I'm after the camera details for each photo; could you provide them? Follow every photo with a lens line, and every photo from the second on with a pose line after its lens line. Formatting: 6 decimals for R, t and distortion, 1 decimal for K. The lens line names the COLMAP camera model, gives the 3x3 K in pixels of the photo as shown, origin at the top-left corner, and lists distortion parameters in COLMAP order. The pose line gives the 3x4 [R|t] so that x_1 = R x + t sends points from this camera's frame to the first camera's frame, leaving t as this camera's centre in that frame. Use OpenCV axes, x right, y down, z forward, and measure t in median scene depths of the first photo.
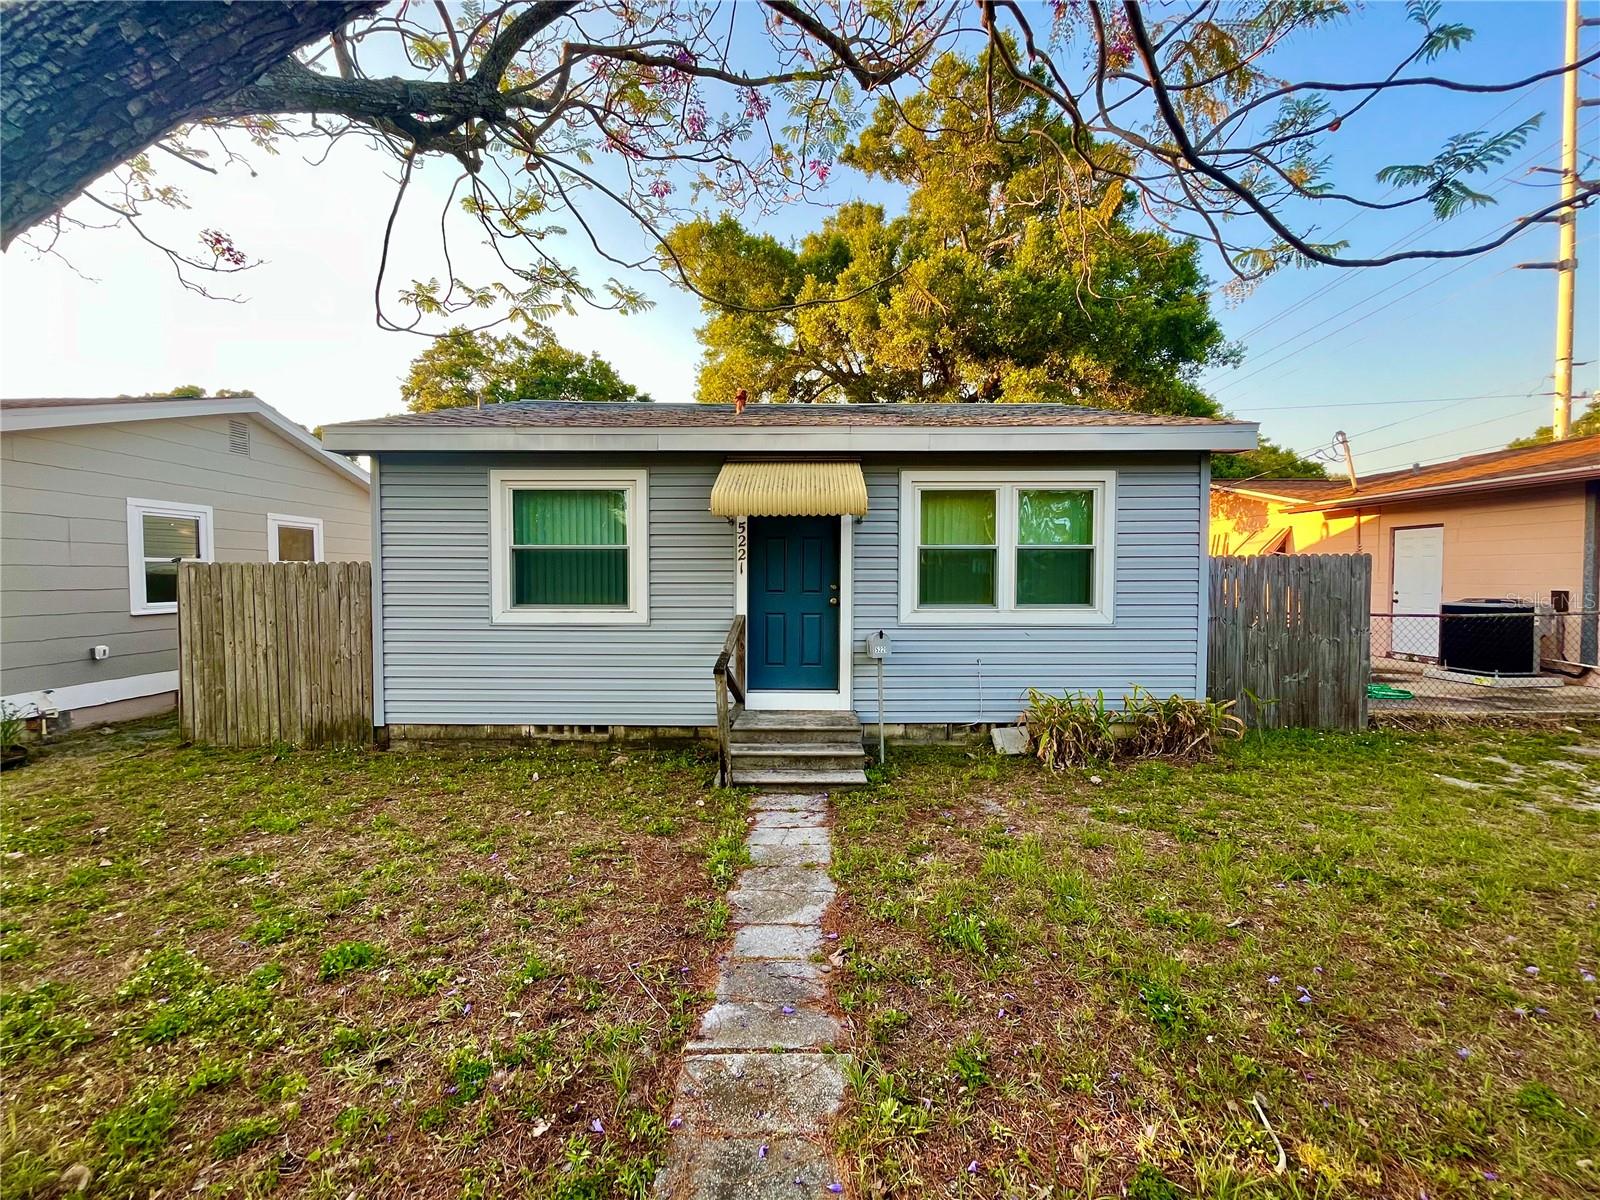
lens RADIAL K [[641.1, 0, 800.0], [0, 641.1, 600.0], [0, 0, 1]] dist [-0.000455, -0.000232]
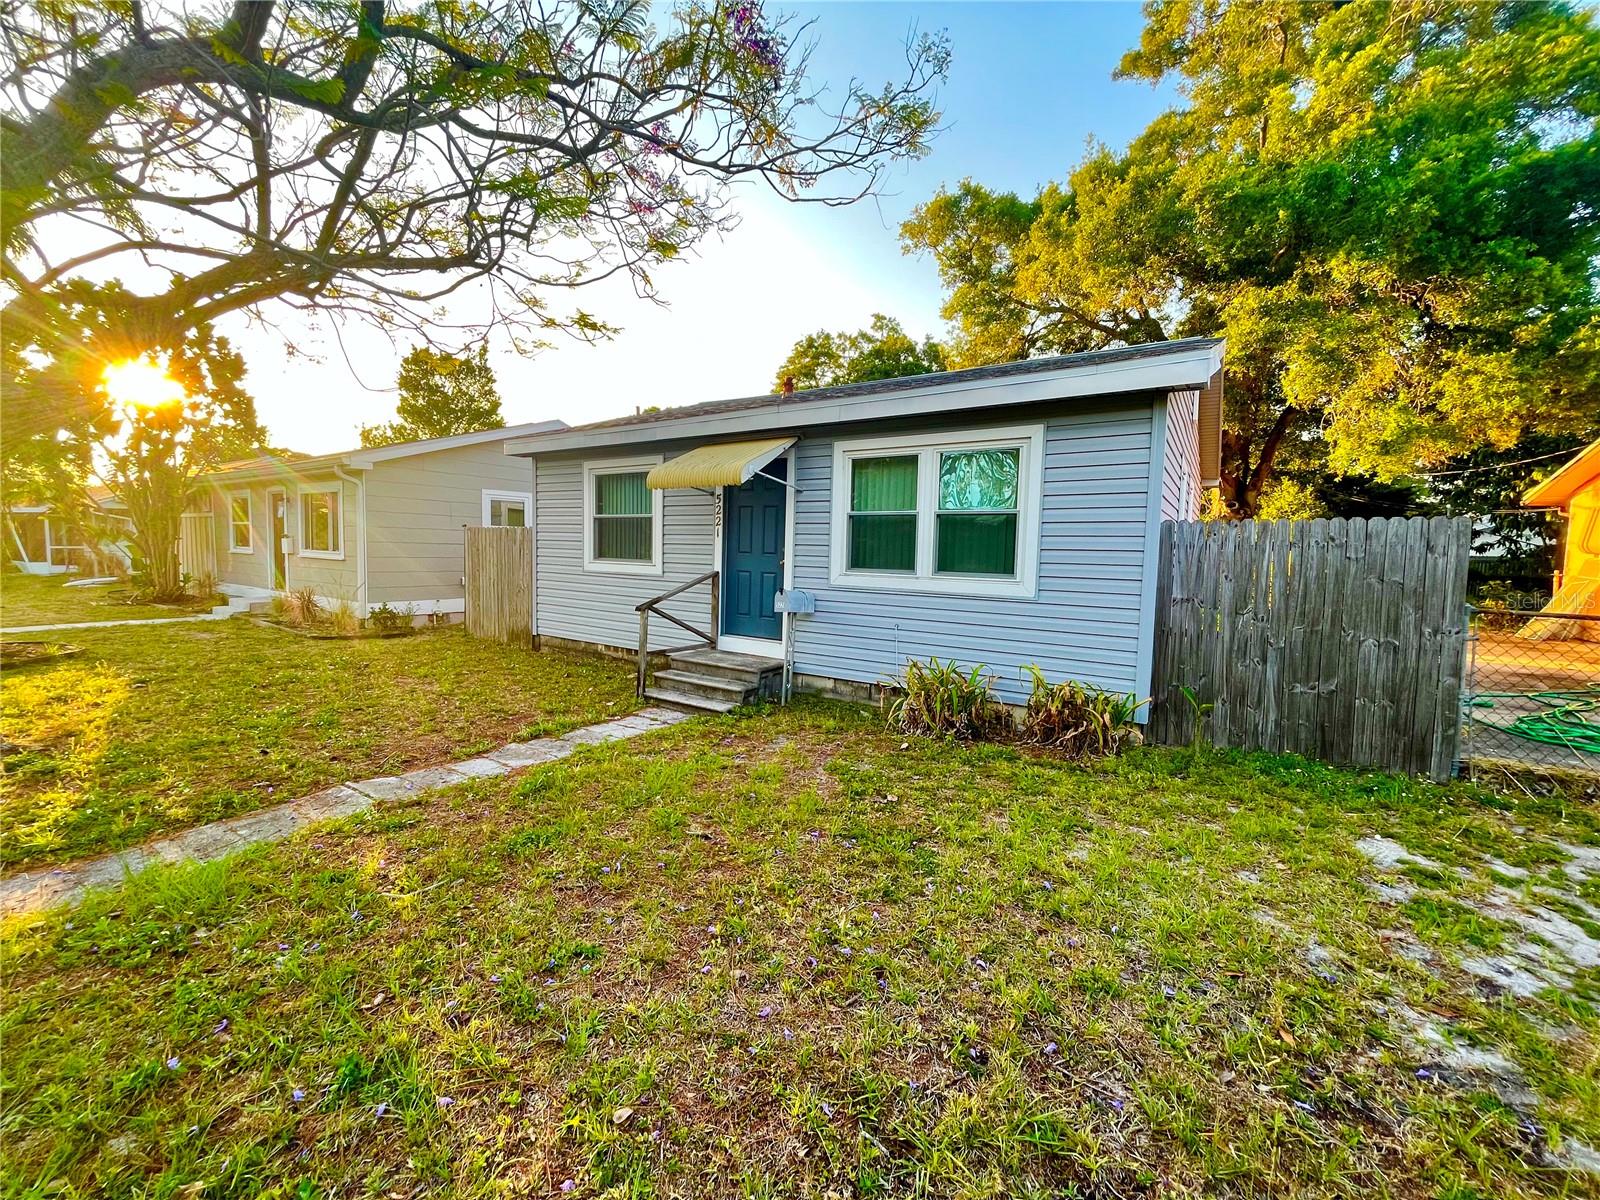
lens RADIAL K [[638.9, 0, 800.0], [0, 638.9, 600.0], [0, 0, 1]] dist [-0.004294, -0.000261]
pose [[0.835271, 0.064110, -0.546088, 0.700572], [-0.044661, 0.997808, 0.048830, 0.011809], [0.548022, -0.016398, 0.836303, 0.075091]]
